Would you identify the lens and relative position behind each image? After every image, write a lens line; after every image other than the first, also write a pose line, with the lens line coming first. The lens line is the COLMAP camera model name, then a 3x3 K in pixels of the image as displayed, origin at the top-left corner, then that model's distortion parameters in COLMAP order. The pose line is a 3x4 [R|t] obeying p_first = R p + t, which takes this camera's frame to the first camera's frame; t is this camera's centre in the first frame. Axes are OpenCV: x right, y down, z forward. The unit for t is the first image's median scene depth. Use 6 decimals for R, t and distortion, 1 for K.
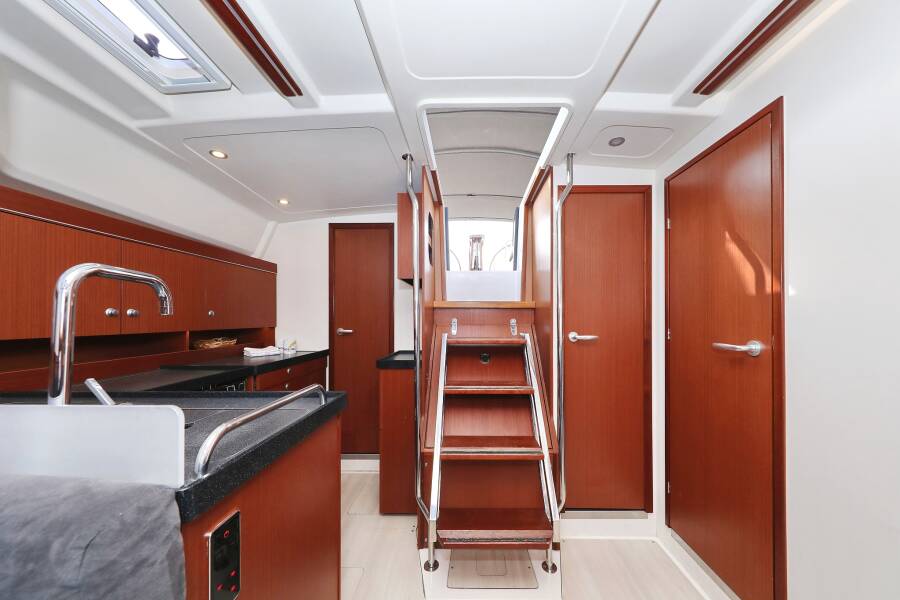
lens RADIAL K [[298.5, 0, 466.3], [0, 298.5, 314.1], [0, 0, 1]] dist [-0.000258, -0.000044]
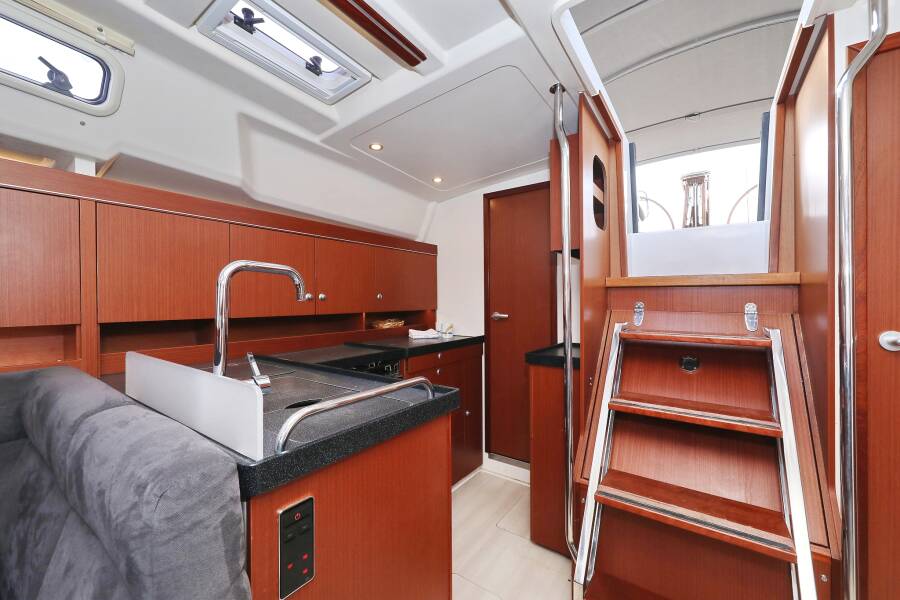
lens RADIAL K [[356.0, 0, 450.0], [0, 356.0, 300.0], [0, 0, 1]] dist [0.000797, -0.000171]
pose [[0.817150, 0.001118, -0.576425, 0.098938], [0.008360, 0.999870, 0.013790, -0.005644], [0.576365, -0.016088, 0.817034, 0.094872]]
